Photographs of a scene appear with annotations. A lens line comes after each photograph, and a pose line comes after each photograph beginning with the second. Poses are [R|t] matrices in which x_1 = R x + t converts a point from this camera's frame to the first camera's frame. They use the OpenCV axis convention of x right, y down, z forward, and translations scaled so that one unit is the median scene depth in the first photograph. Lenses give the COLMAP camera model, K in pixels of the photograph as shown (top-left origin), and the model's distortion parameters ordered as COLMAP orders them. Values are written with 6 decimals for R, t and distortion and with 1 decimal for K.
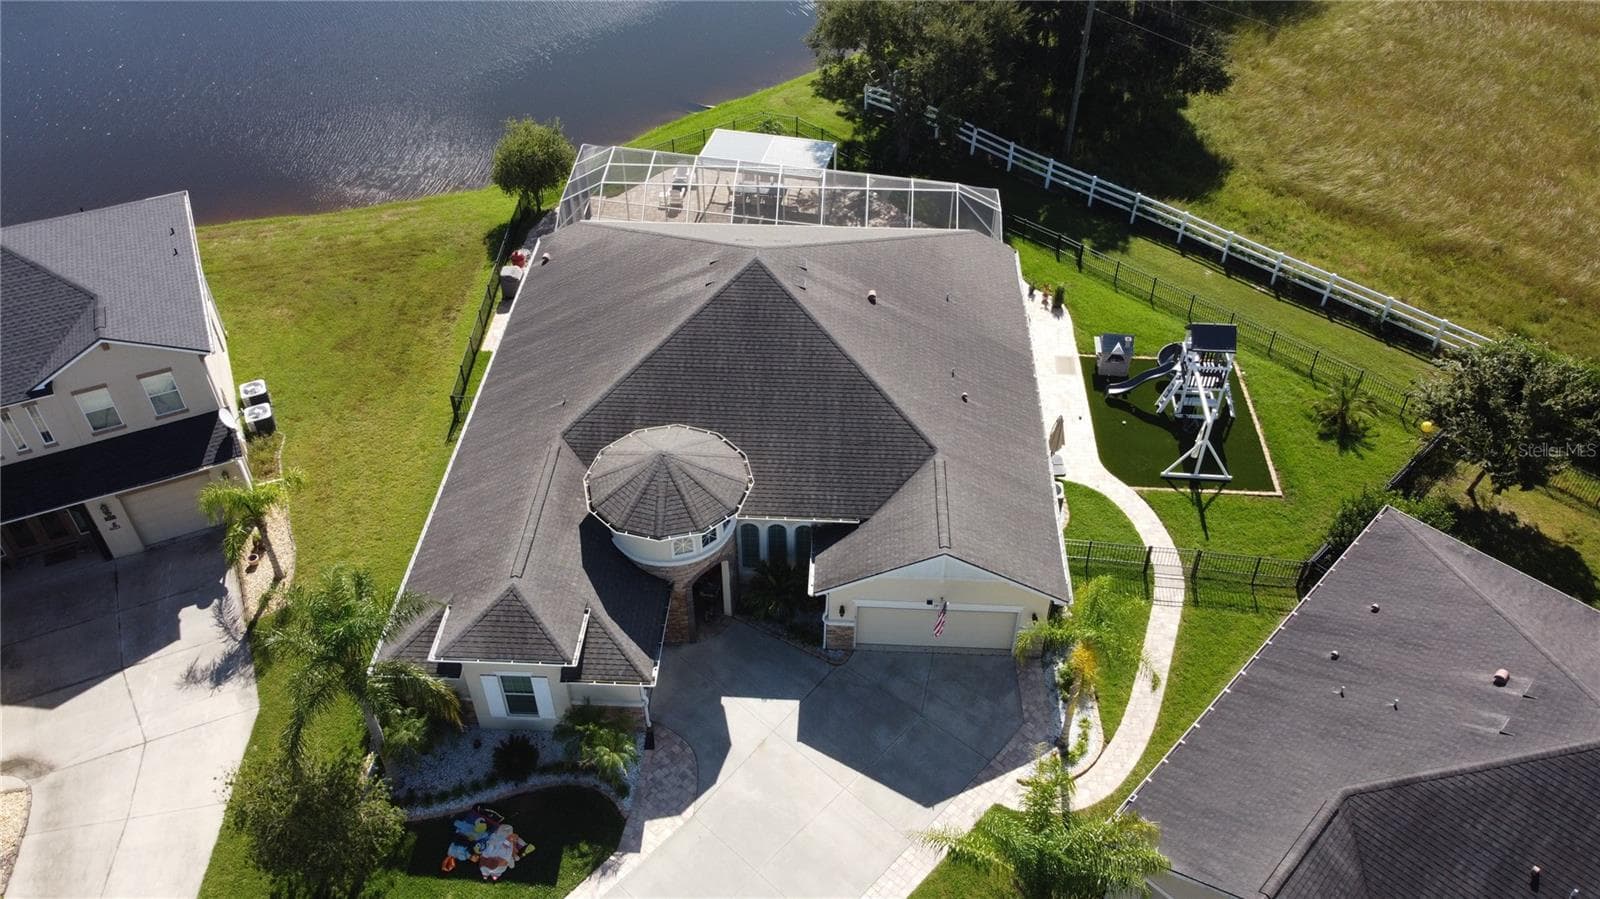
lens RADIAL K [[1212.4, 0, 800.0], [0, 1212.4, 449.5], [0, 0, 1]] dist [-0.002536, -0.003141]
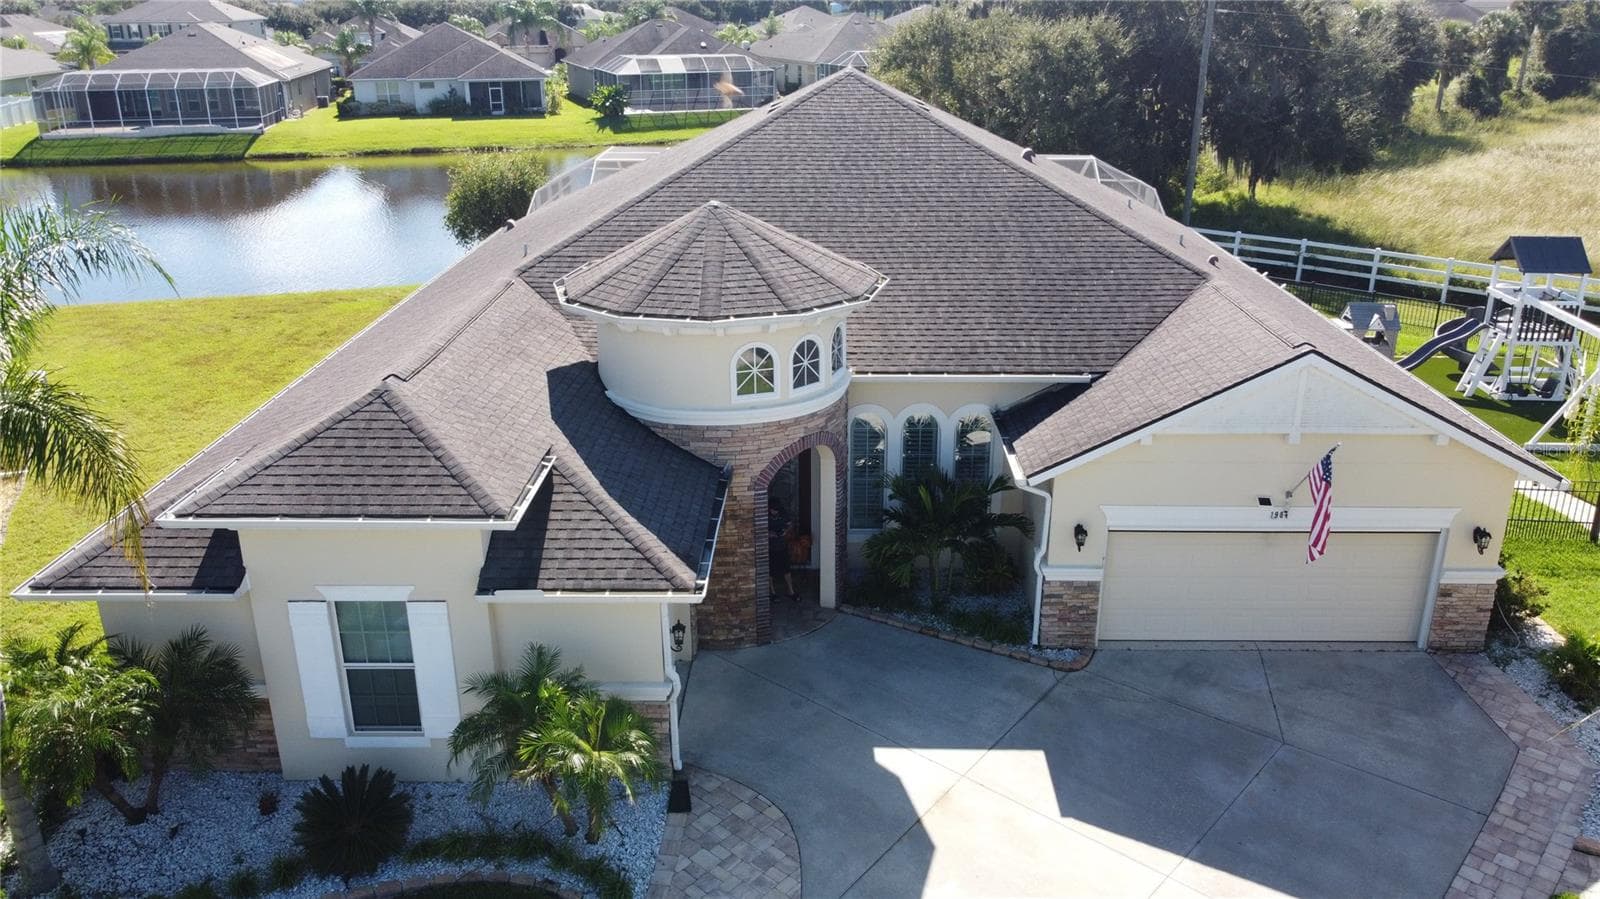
lens RADIAL K [[1212.4, 0, 800.0], [0, 1212.4, 449.5], [0, 0, 1]] dist [-0.002536, -0.003141]
pose [[0.999604, -0.013886, 0.024486, -0.089186], [0.021637, 0.935453, -0.352789, 0.273706], [-0.018007, 0.353179, 0.935382, 0.549184]]
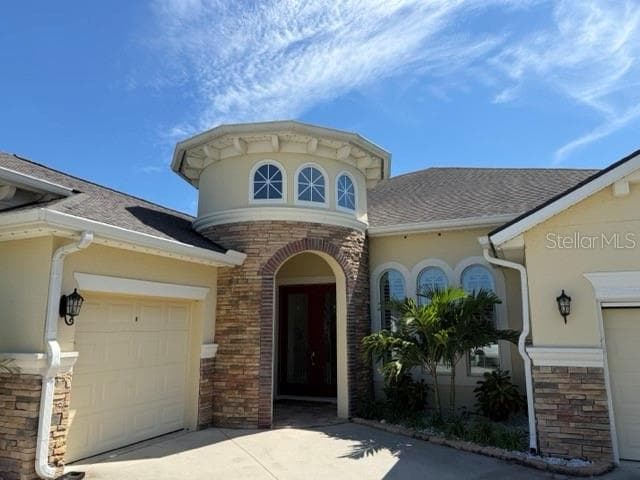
lens RADIAL K [[457.0, 0, 320.0], [0, 457.0, 240.0], [0, 0, 1]] dist [0.123722, -0.140875]
pose [[0.931293, -0.072630, -0.356956, 0.015307], [-0.240377, 0.613748, -0.752019, 0.272245], [0.273700, 0.786154, 0.554121, 0.878840]]
